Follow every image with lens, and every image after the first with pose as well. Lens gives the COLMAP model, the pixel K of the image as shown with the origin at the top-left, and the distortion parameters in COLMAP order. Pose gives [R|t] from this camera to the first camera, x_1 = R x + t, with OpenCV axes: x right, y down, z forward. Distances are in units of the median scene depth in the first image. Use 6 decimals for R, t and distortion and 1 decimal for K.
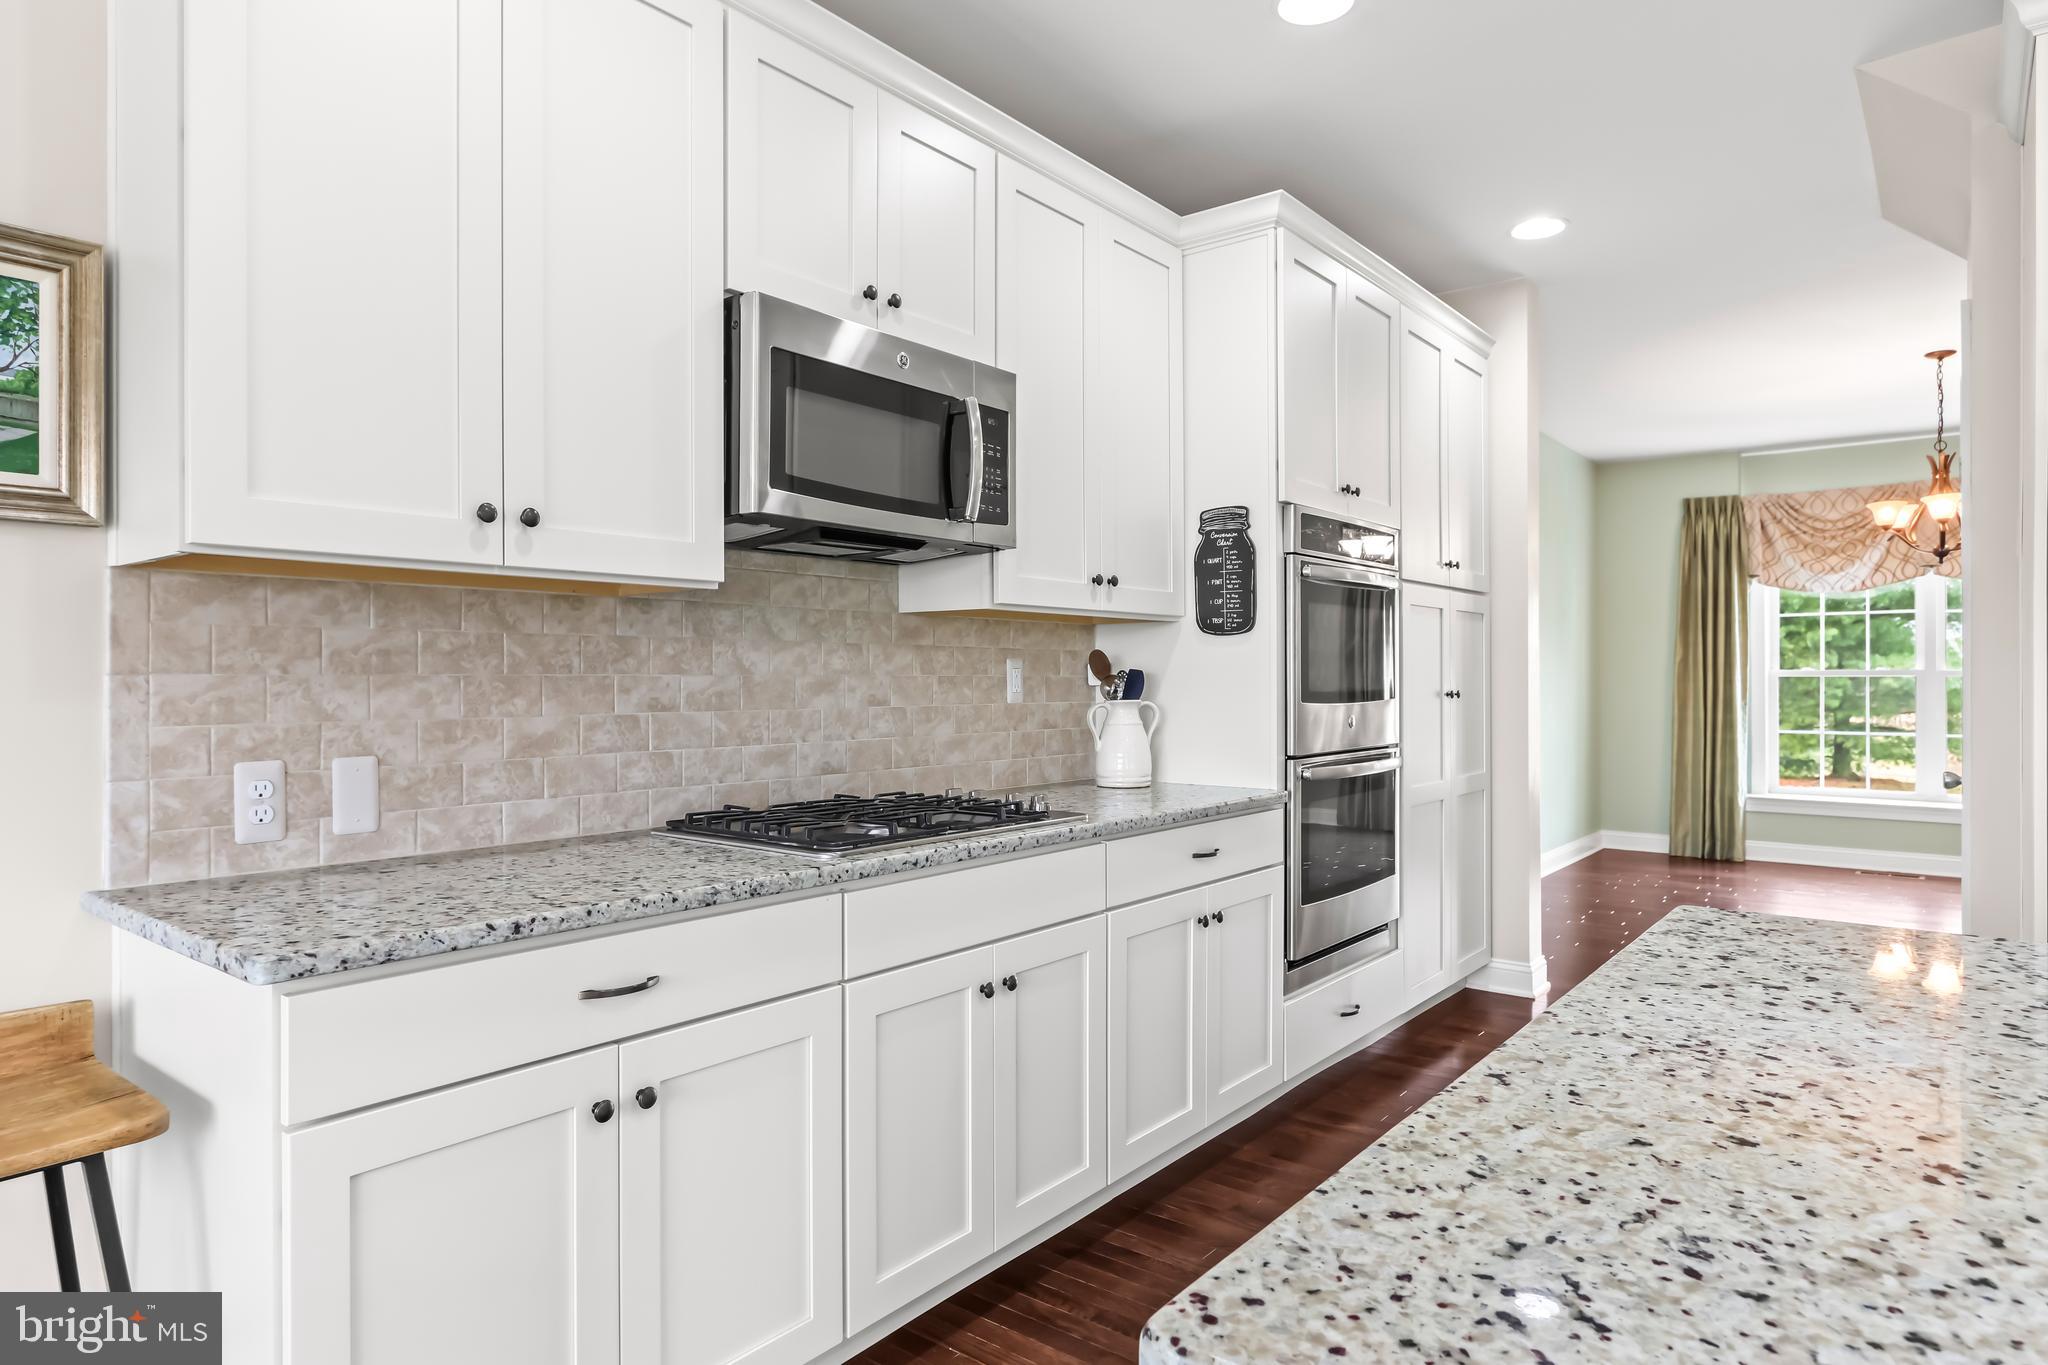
lens RADIAL K [[1197.0, 0, 1018.7], [0, 1197.0, 676.3], [0, 0, 1]] dist [-0.015099, 0.006568]
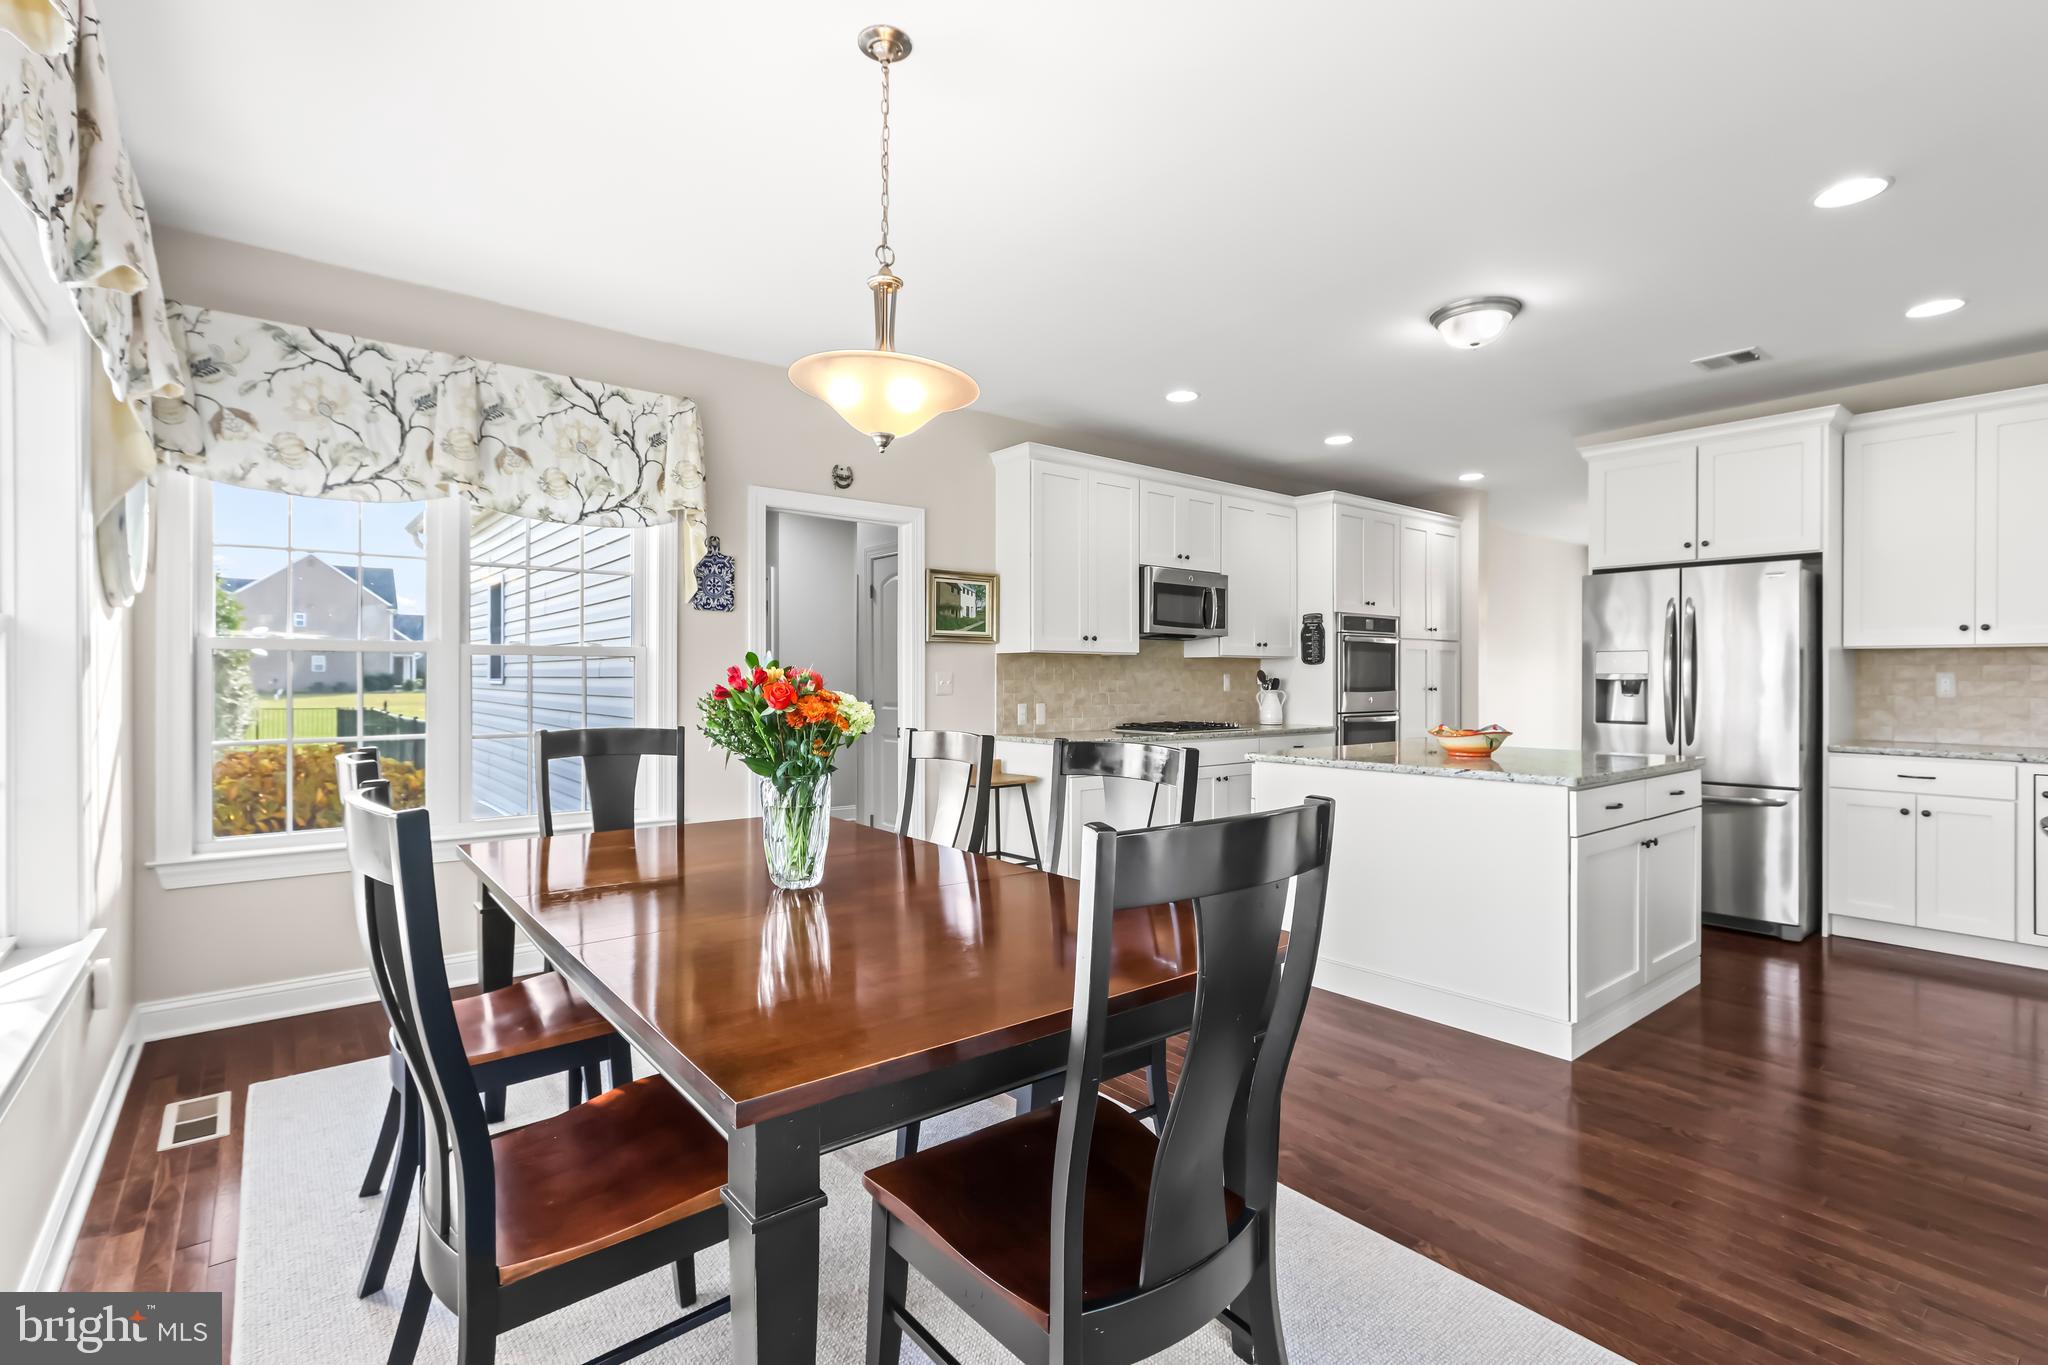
lens RADIAL K [[949.1, 0, 1008.7], [0, 949.1, 680.0], [0, 0, 1]] dist [-0.004652, 0.004491]
pose [[0.975519, 0.003321, -0.219891, -0.015001], [-0.002662, 0.999991, 0.003294, -0.009086], [0.219900, -0.002628, 0.975519, -1.397873]]
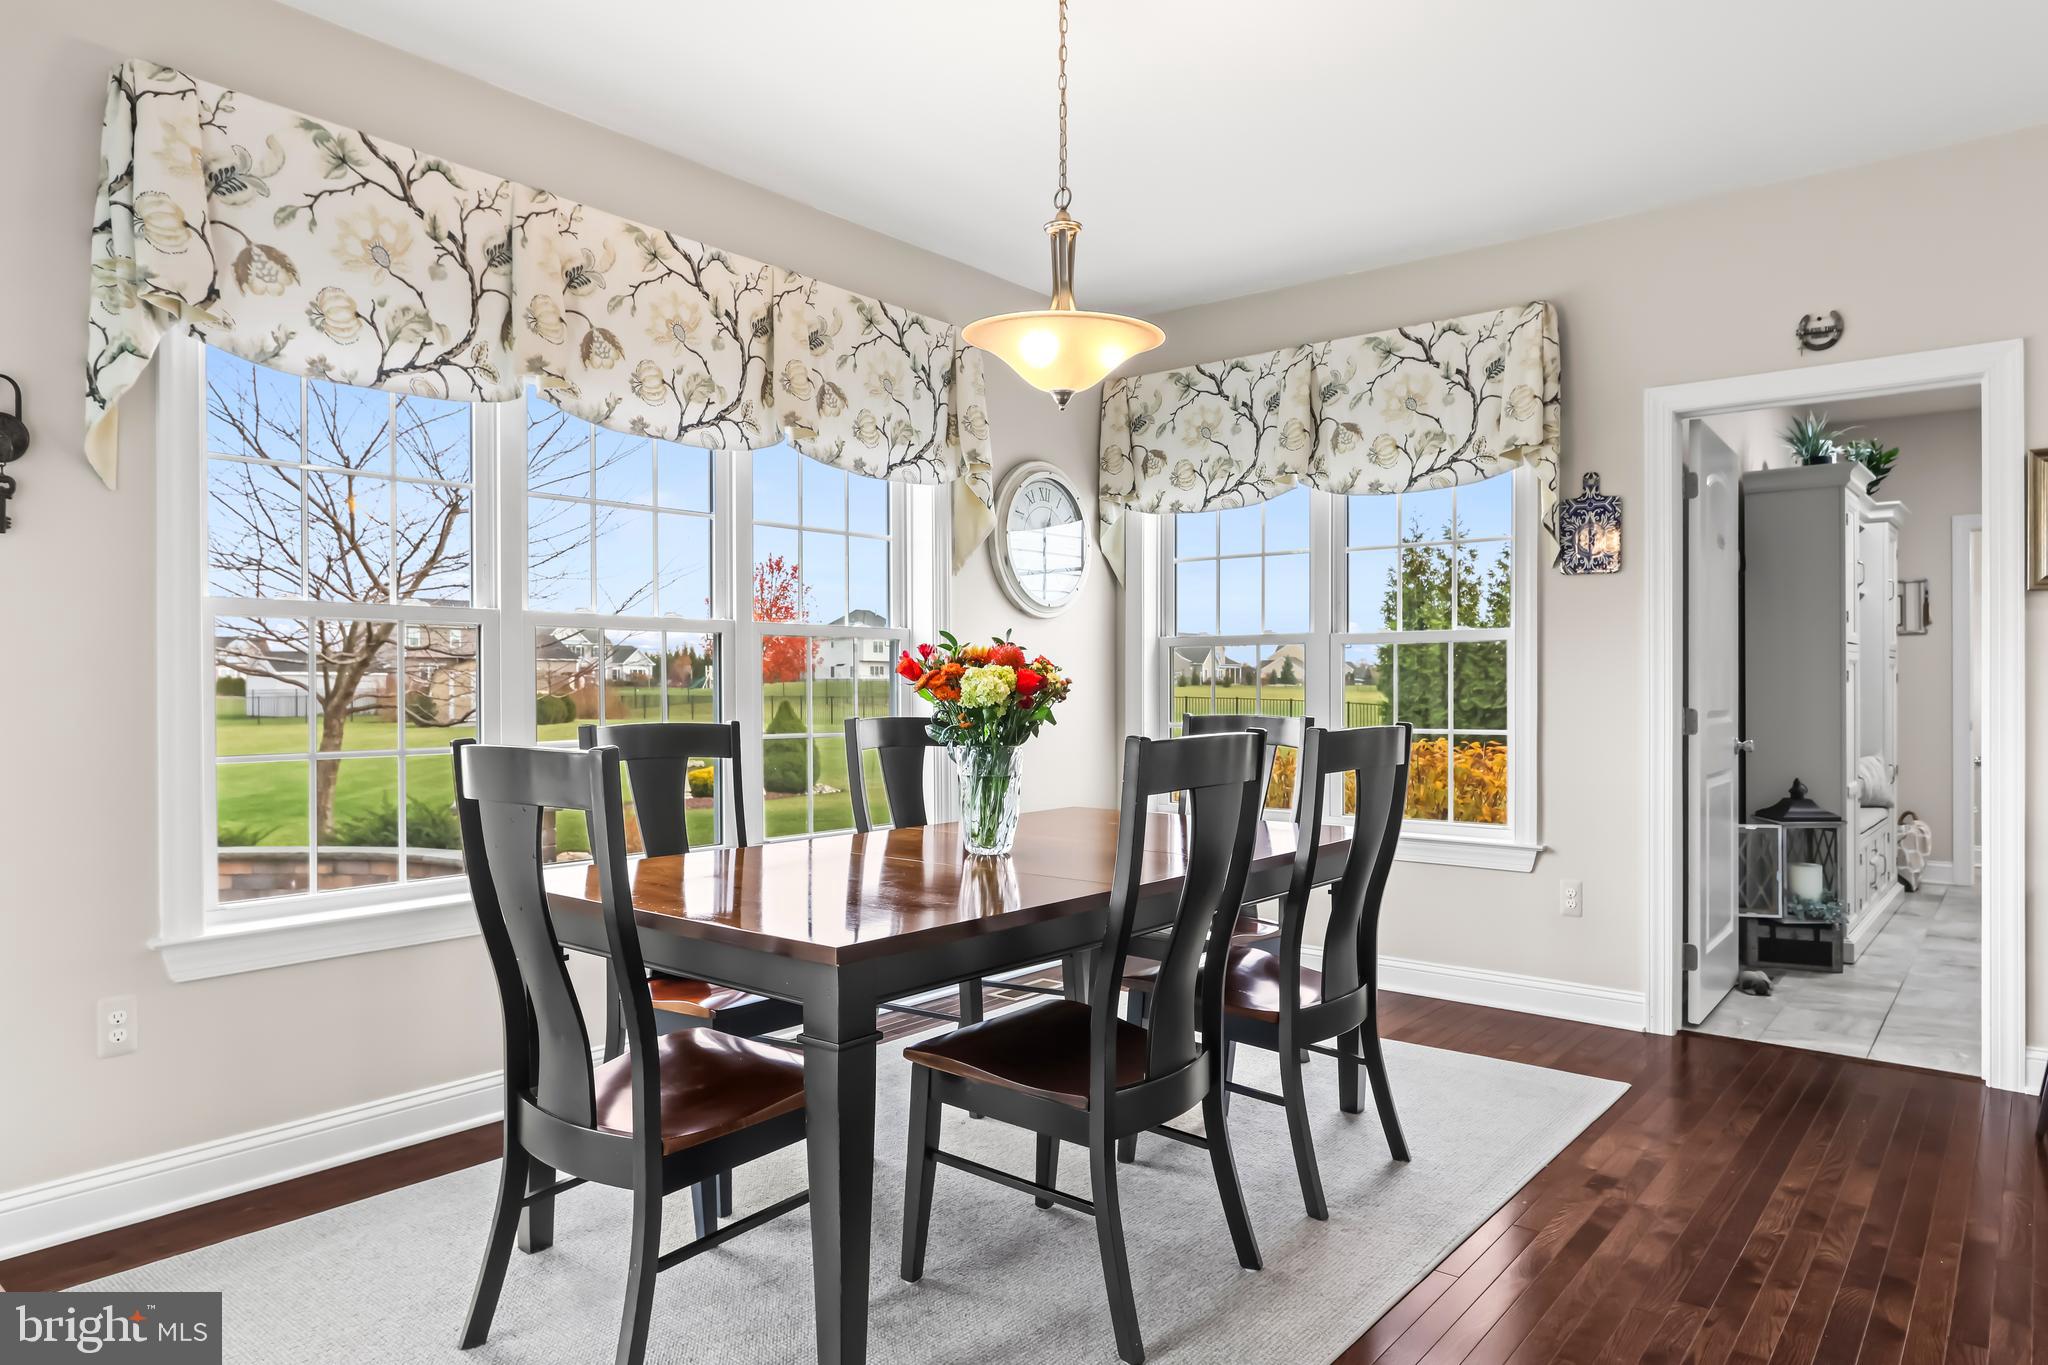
lens RADIAL K [[1262.9, 0, 1024.9], [0, 1262.9, 695.2], [0, 0, 1]] dist [-0.005436, 0.007039]
pose [[-0.000274, 0.006874, -0.999976, 0.772571], [0.002094, 0.999974, 0.006873, 0.021982], [0.999998, -0.002093, -0.000288, -0.595852]]
